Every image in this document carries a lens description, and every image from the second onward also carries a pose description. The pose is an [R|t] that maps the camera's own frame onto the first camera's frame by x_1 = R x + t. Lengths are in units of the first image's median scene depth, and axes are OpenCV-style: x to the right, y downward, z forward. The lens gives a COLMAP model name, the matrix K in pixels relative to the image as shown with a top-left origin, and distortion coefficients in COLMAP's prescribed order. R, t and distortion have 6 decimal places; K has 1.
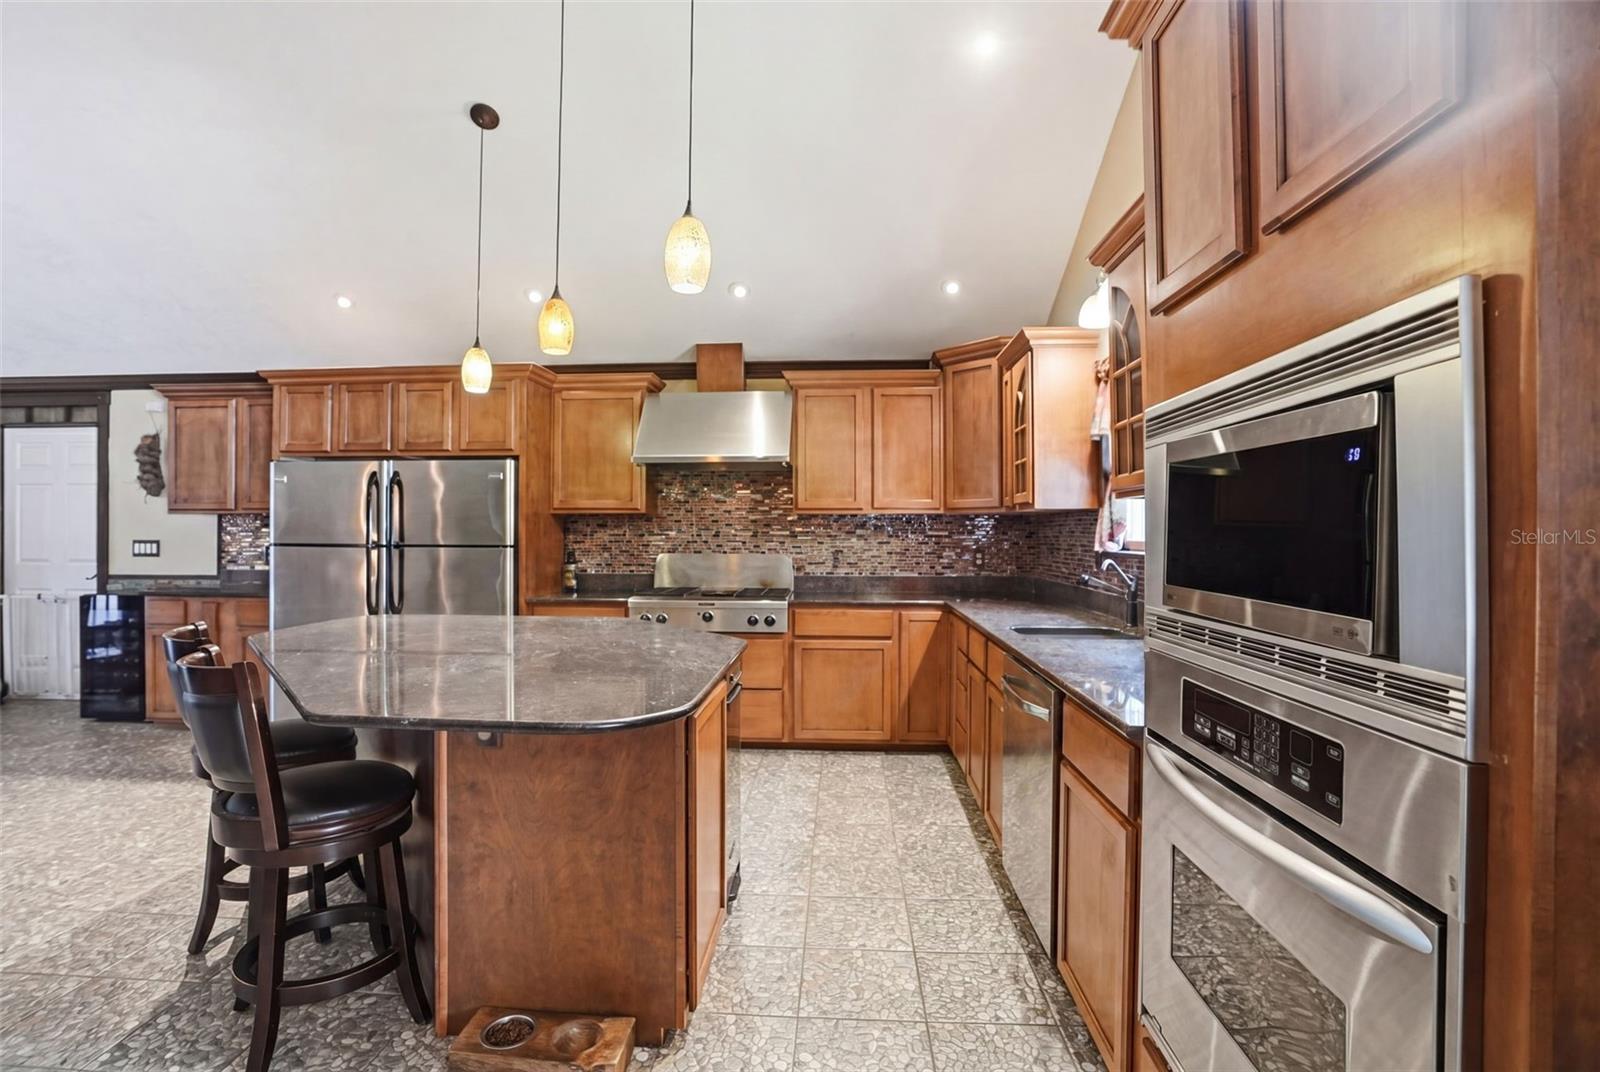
lens RADIAL K [[749.0, 0, 798.8], [0, 749.0, 525.3], [0, 0, 1]] dist [-0.071129, -0.000236]
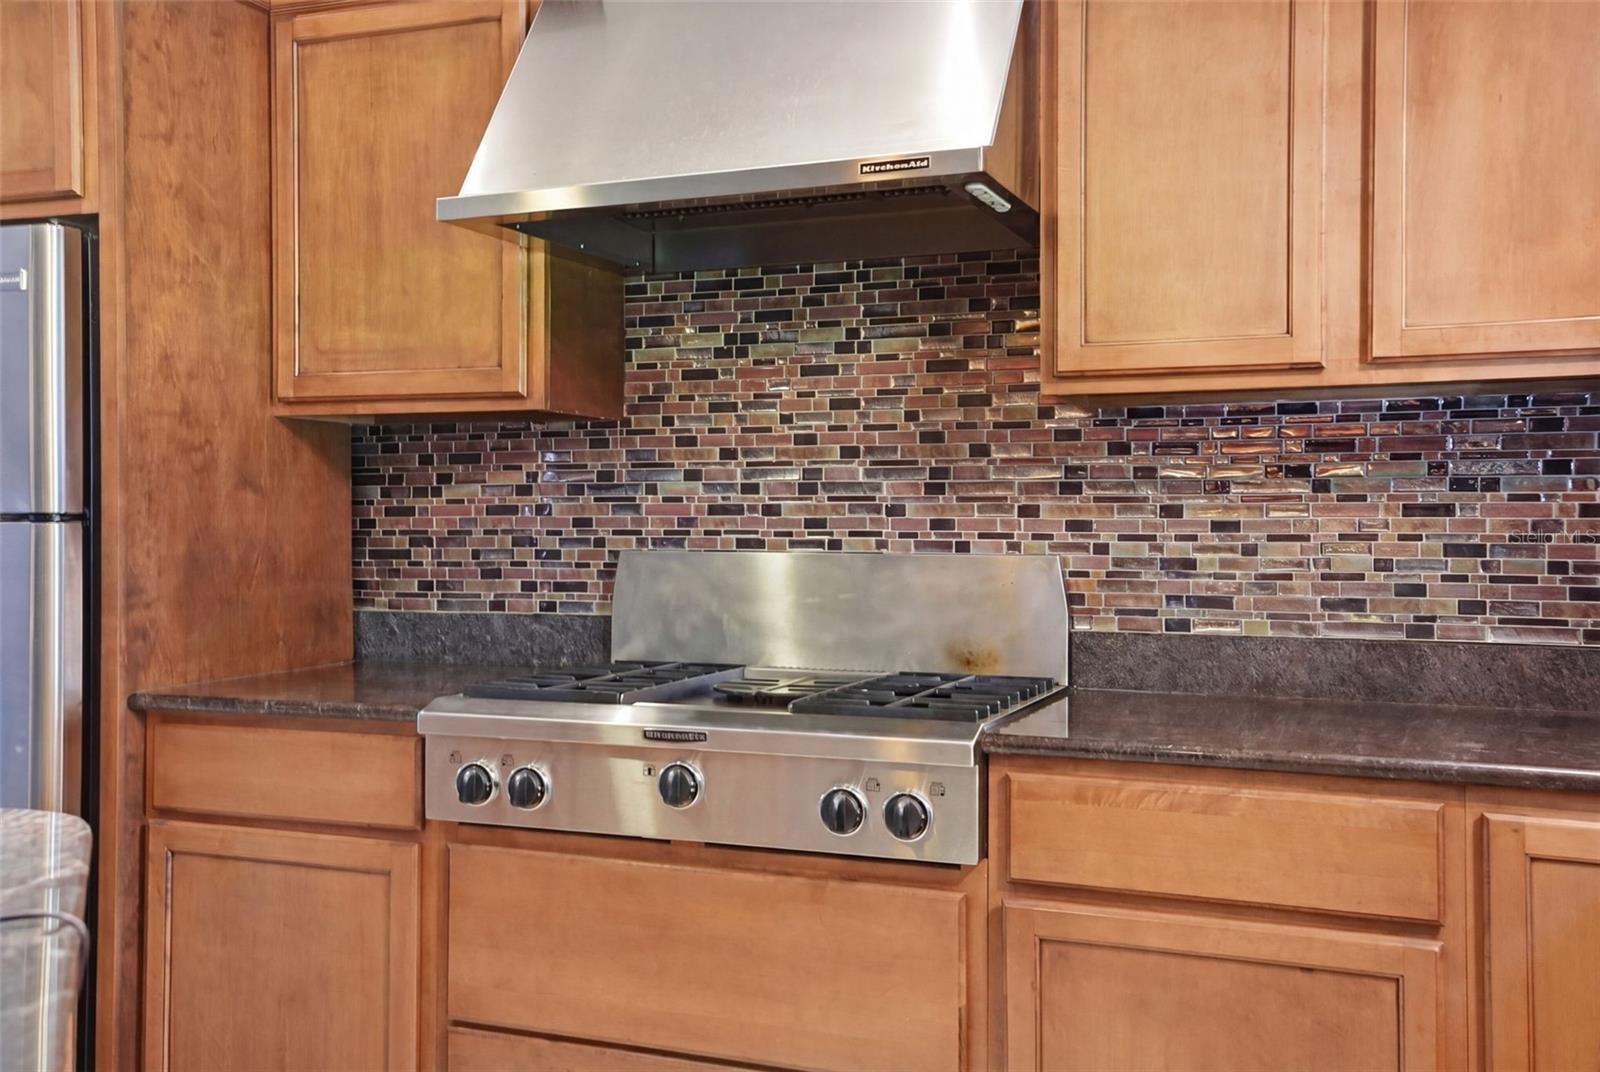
lens RADIAL K [[1547.0, 0, 800.4], [0, 1547.0, 515.2], [0, 0, 1]] dist [0.082746, 0.000058]
pose [[0.947383, -0.002731, -0.320090, 0.092634], [0.005795, 0.999946, 0.008620, 0.022302], [0.320050, -0.010021, 0.947348, 0.487724]]
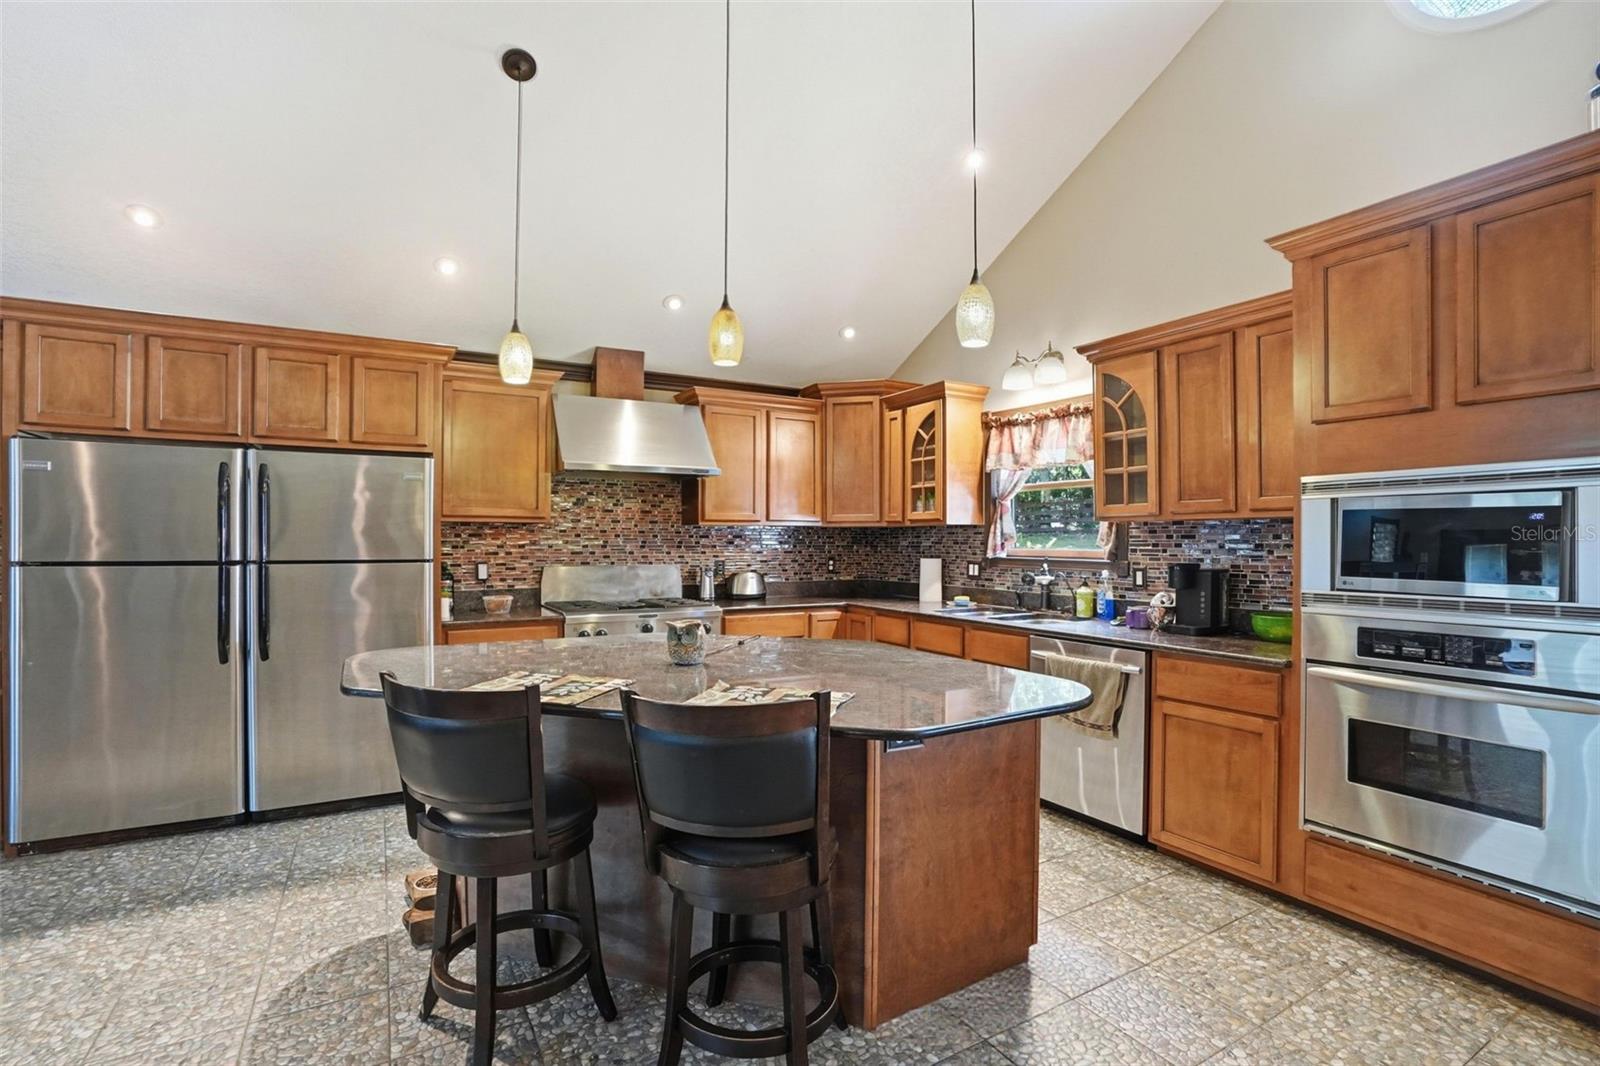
lens RADIAL K [[739.2, 0, 800.0], [0, 739.2, 533.0], [0, 0, 1]] dist [-0.041568, 0.000596]
pose [[0.834741, 0.003596, 0.550631, -0.482727], [-0.005974, 0.999979, 0.002525, -0.007958], [-0.550610, -0.005397, 0.834745, 0.072656]]
